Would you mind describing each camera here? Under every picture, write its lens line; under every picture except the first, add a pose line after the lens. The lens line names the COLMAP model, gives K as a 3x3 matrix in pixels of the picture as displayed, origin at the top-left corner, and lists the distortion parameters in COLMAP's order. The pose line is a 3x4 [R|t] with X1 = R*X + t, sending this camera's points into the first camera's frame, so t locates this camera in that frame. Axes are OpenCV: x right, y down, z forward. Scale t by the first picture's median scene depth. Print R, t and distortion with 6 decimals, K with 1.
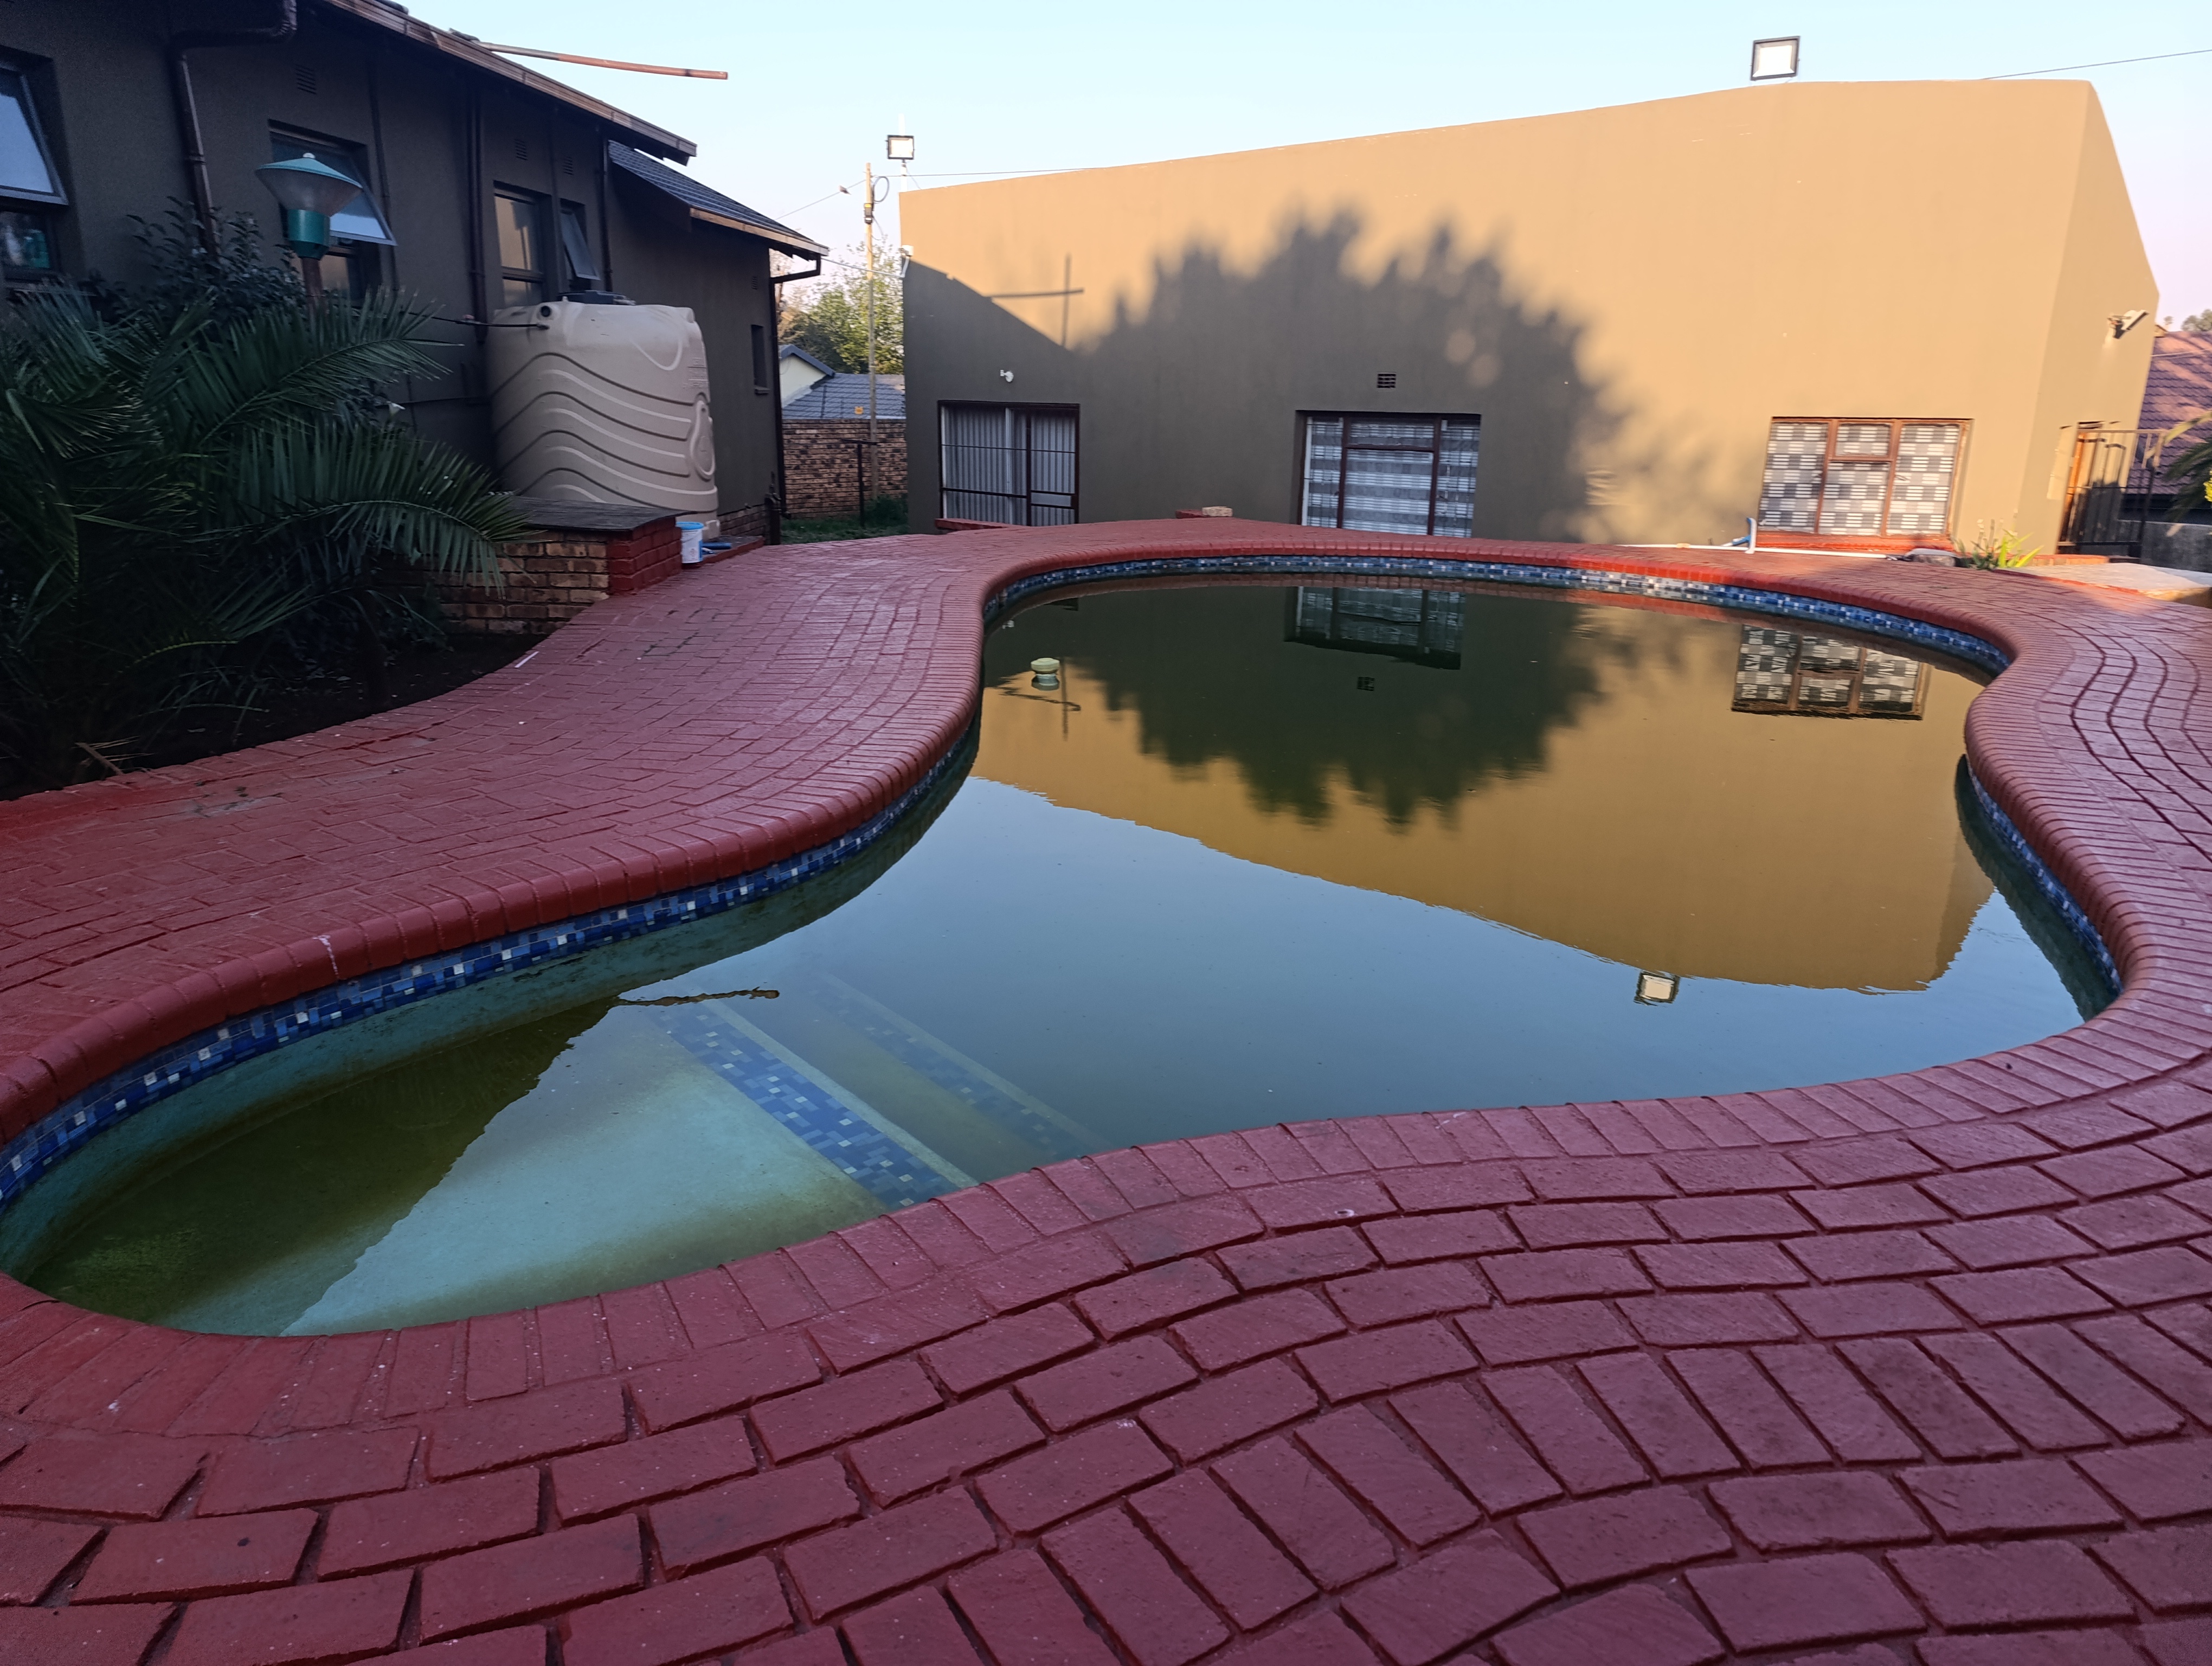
lens RADIAL K [[1511.3, 0, 1093.0], [0, 1511.3, 850.3], [0, 0, 1]] dist [0.002950, -0.006711]
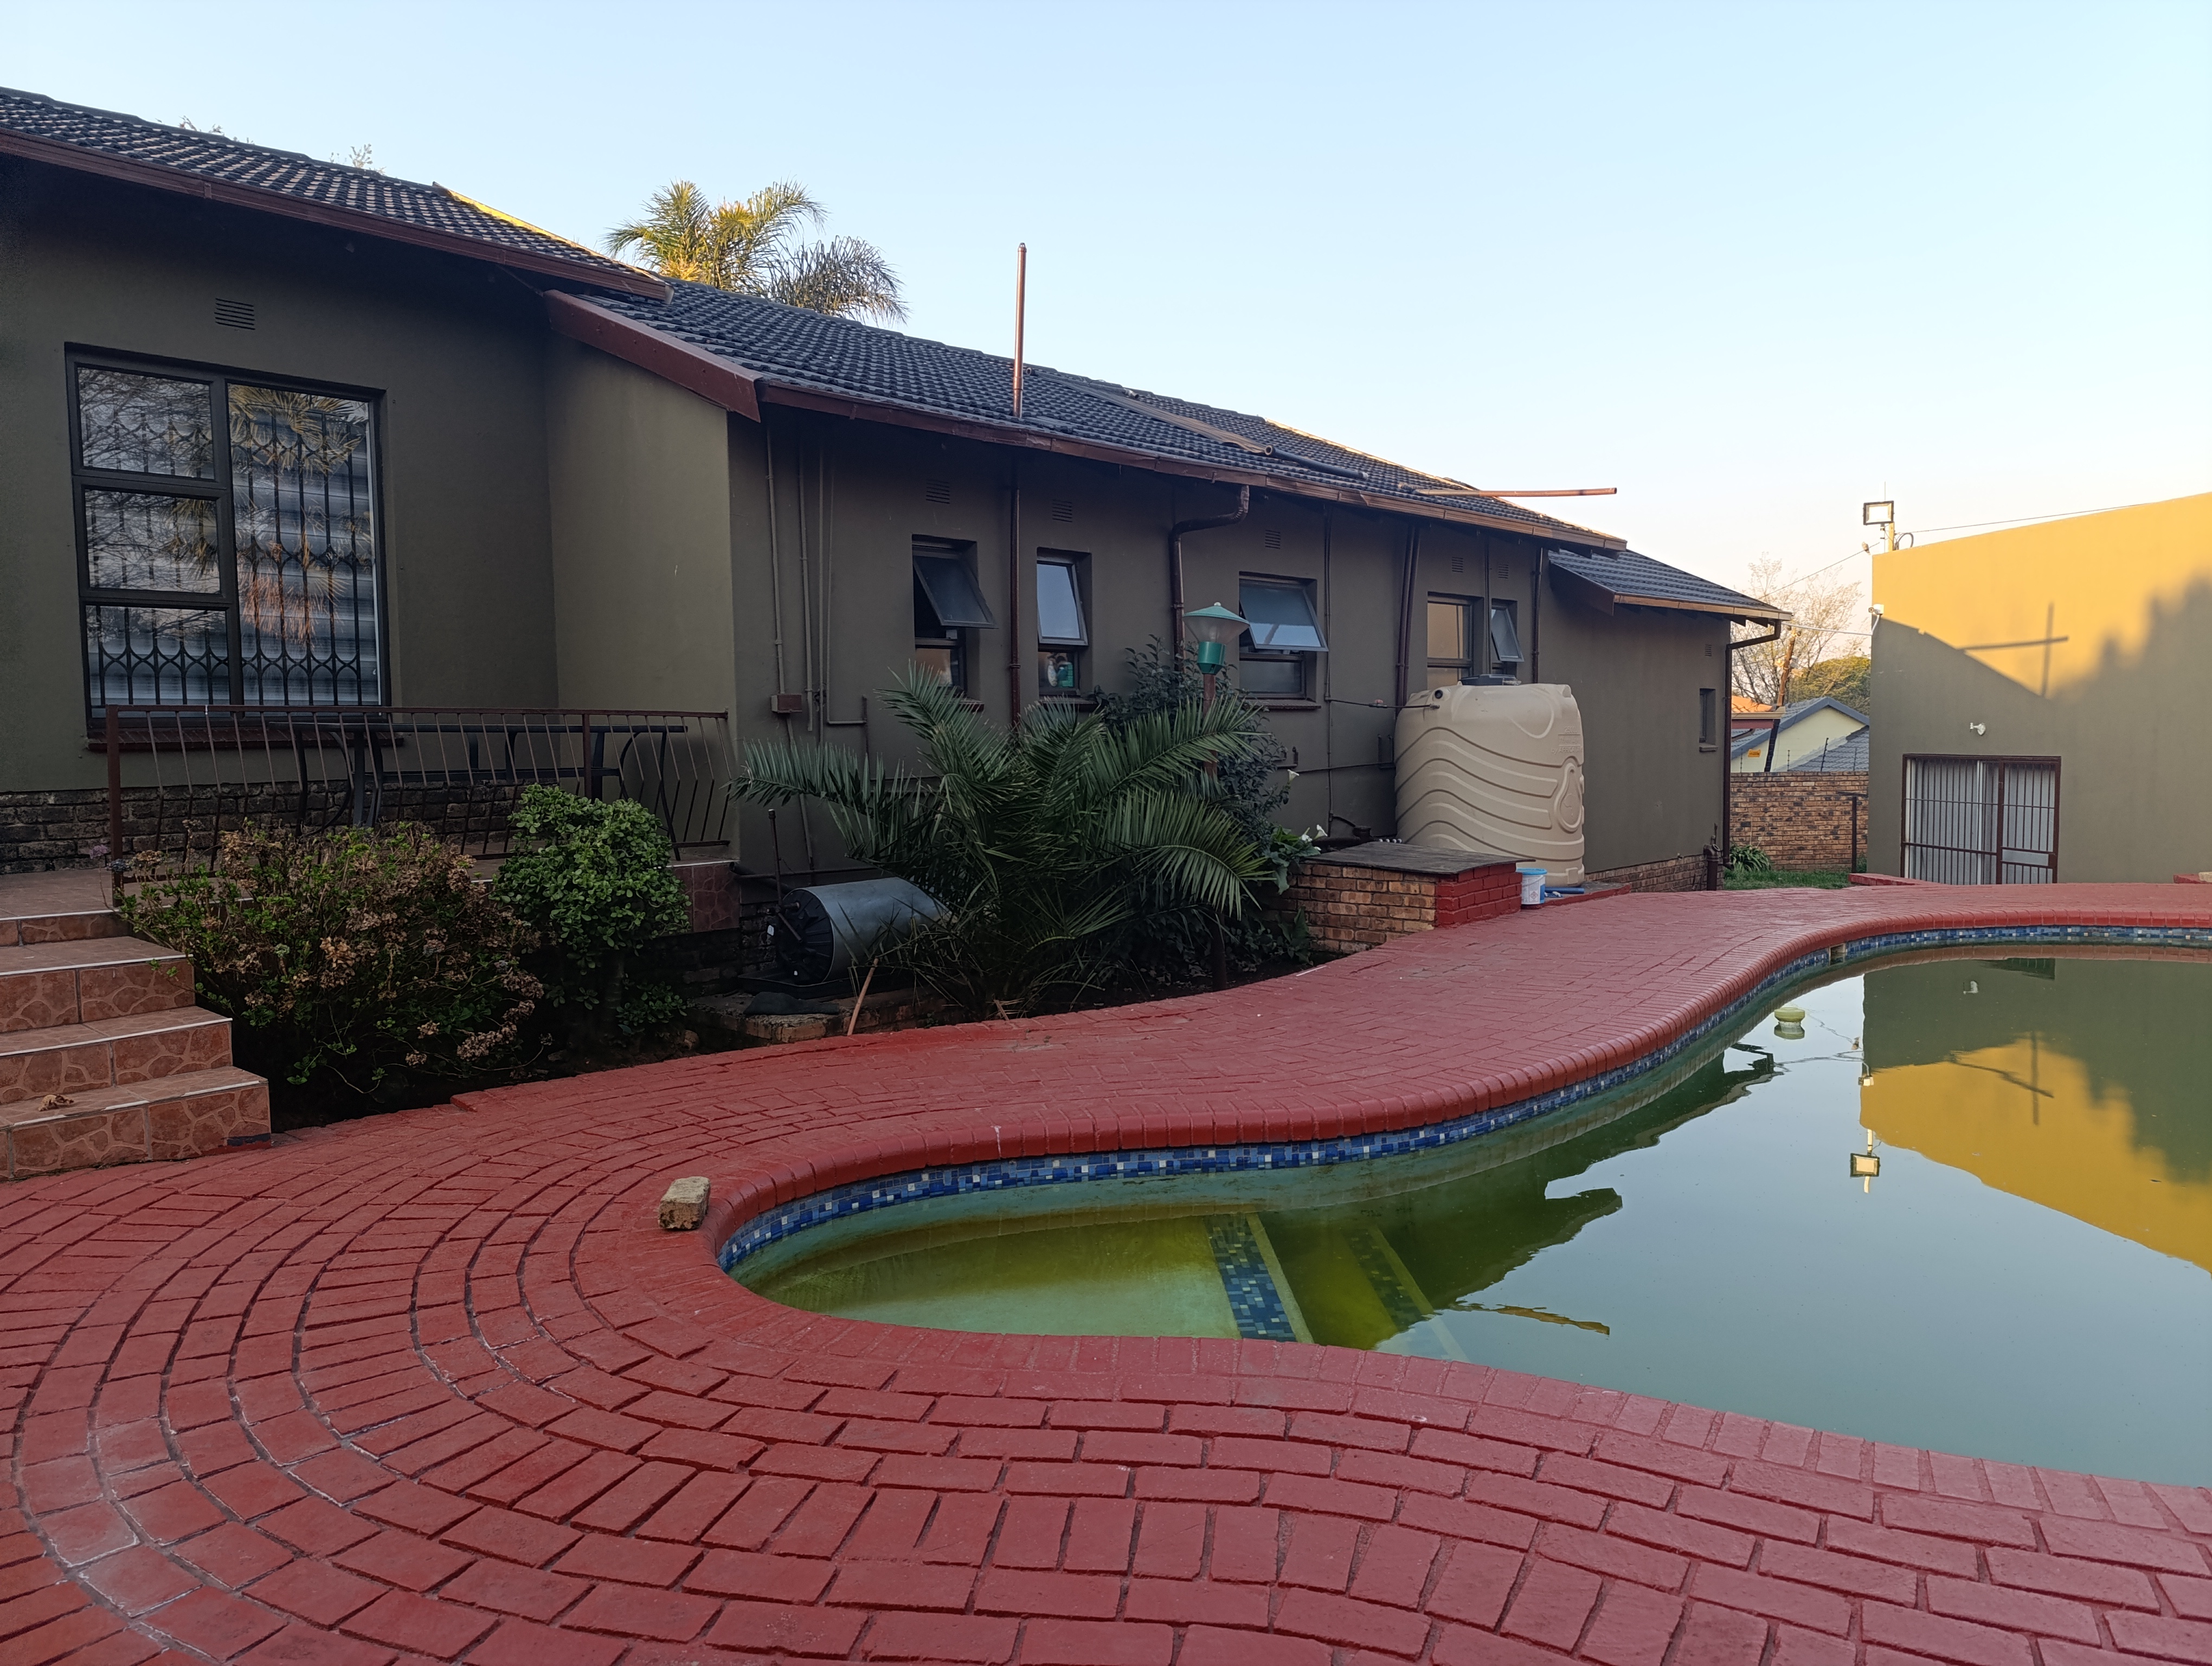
lens RADIAL K [[1517.3, 0, 1116.1], [0, 1517.3, 844.2], [0, 0, 1]] dist [0.038266, -0.042076]
pose [[0.789097, 0.021658, -0.613886, 0.204482], [-0.160073, 0.972099, -0.171464, 0.009710], [0.593045, 0.233568, 0.770548, -0.065219]]
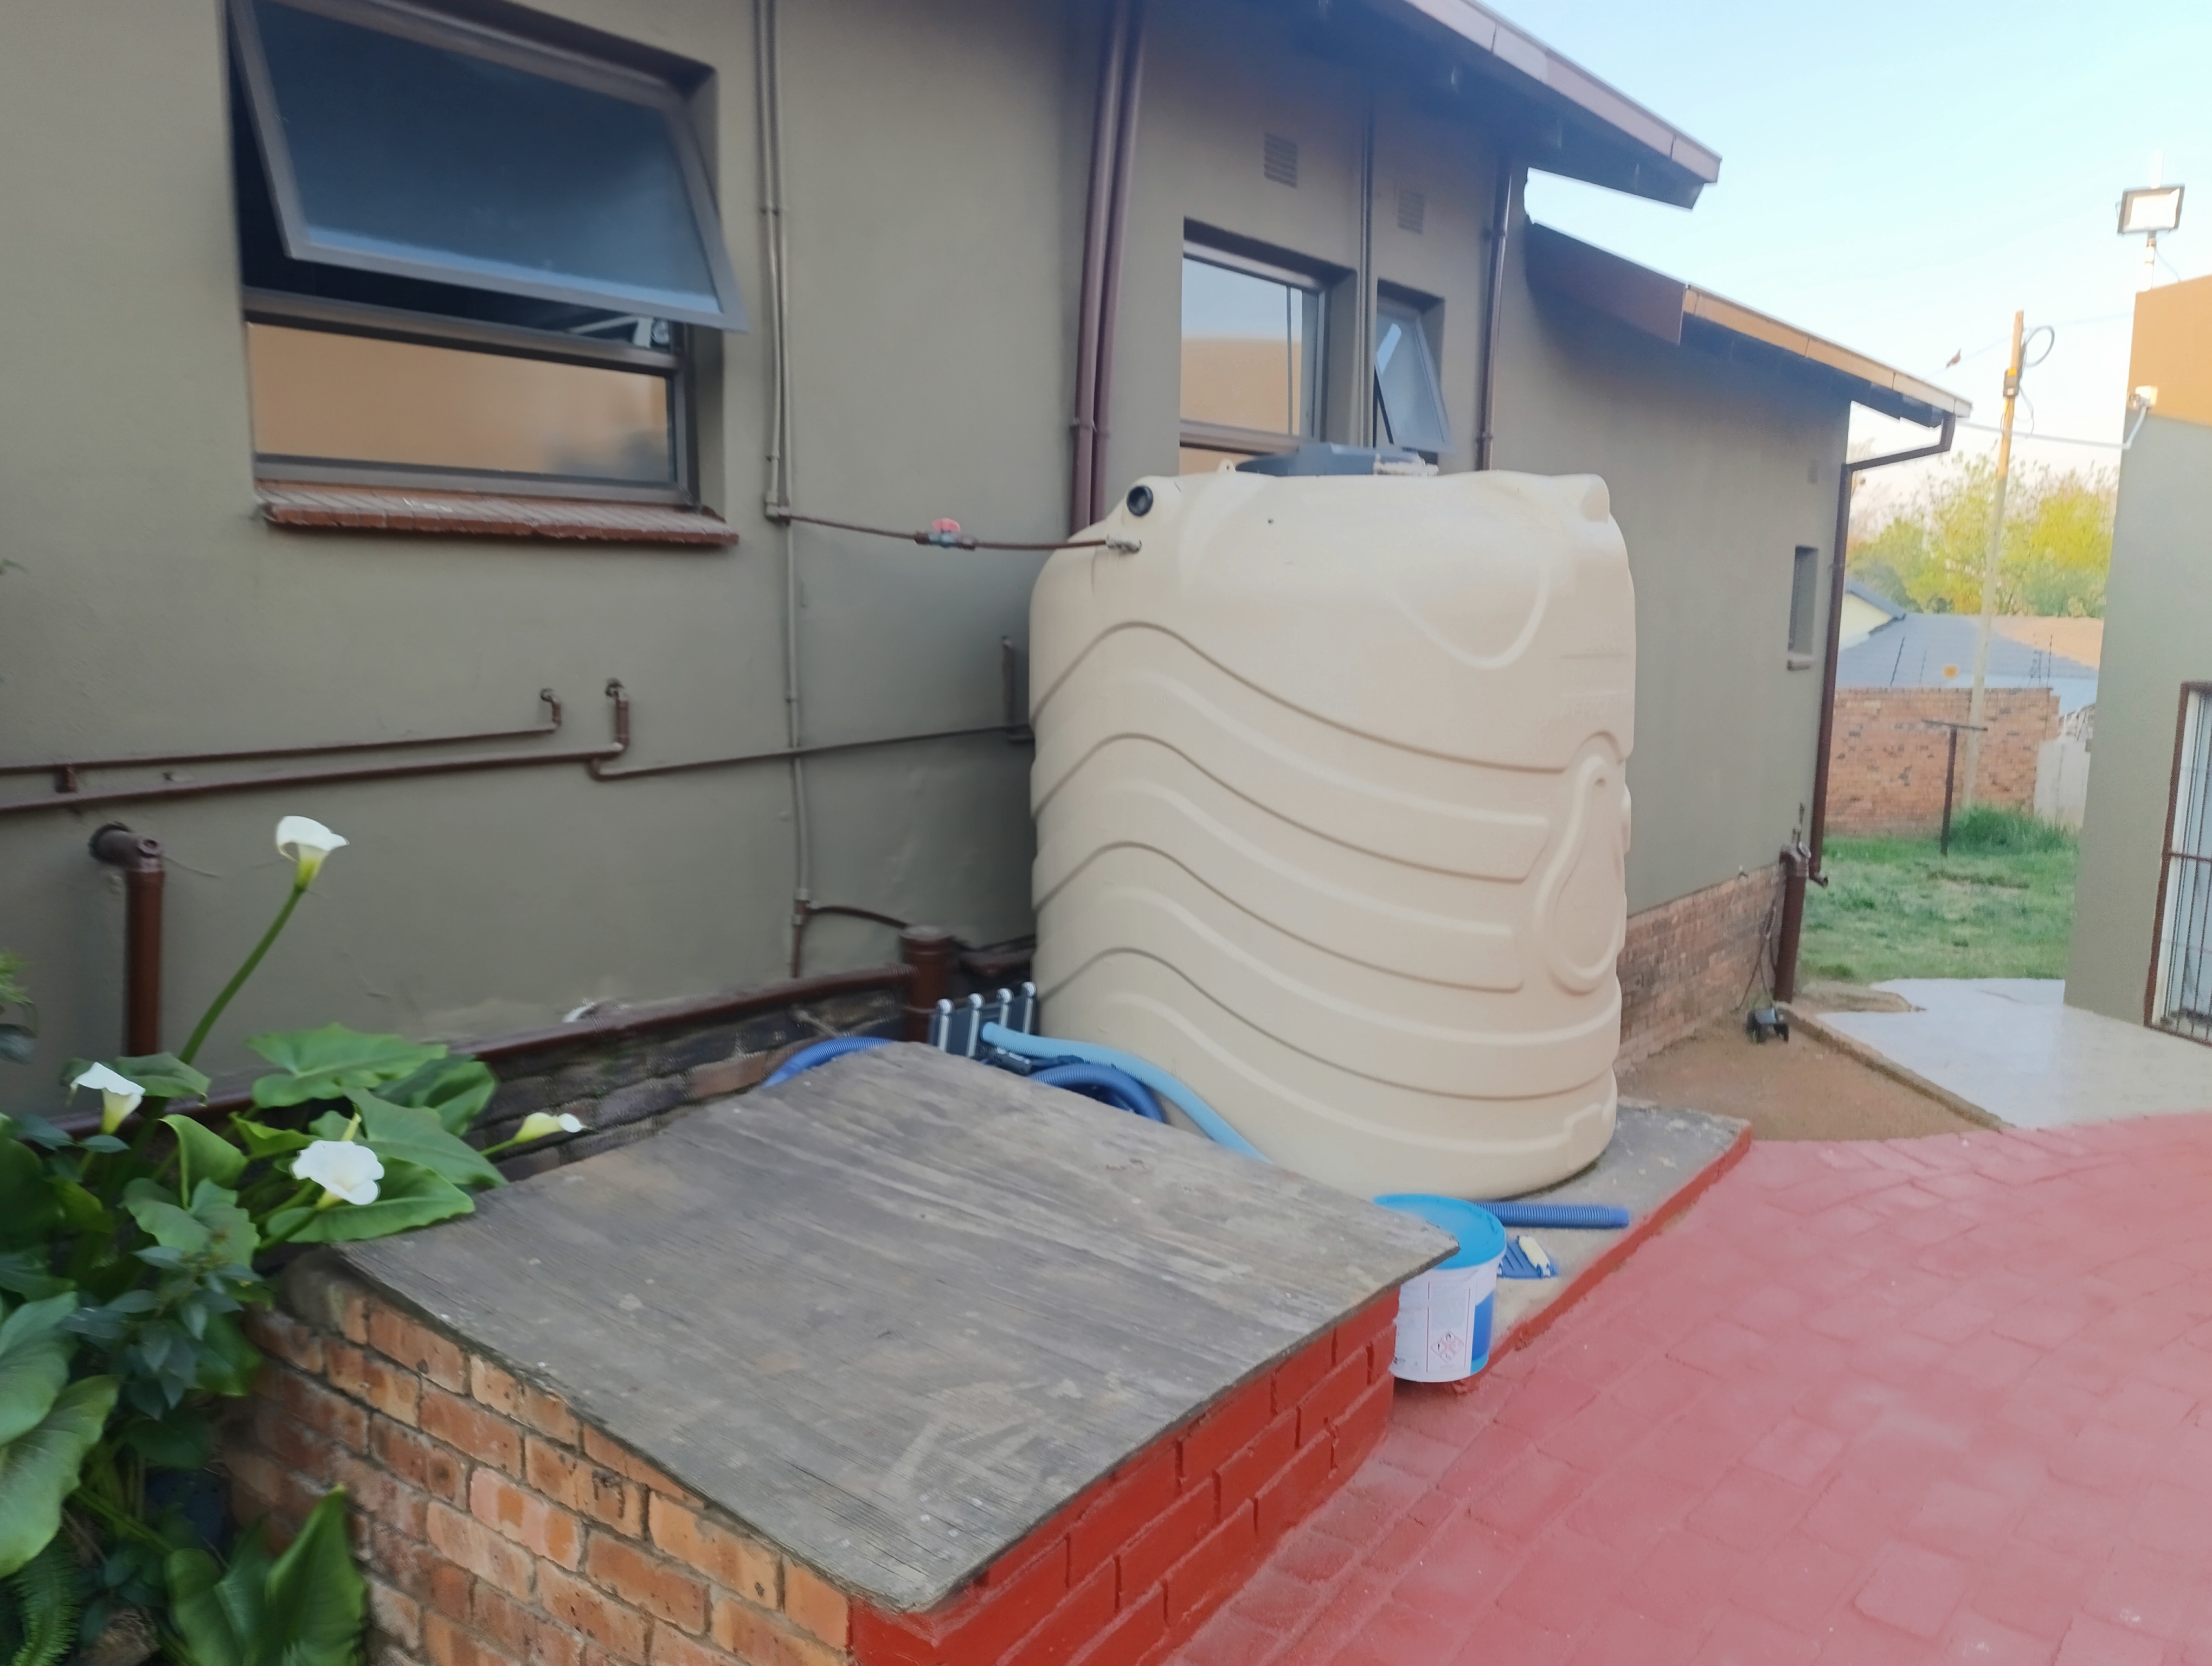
lens RADIAL K [[1517.3, 0, 1116.1], [0, 1517.3, 844.2], [0, 0, 1]] dist [0.038266, -0.042076]
pose [[0.812212, 0.084276, -0.577242, -0.187750], [-0.171032, 0.980428, -0.097512, -0.280550], [0.557727, 0.177927, 0.810730, 0.834513]]
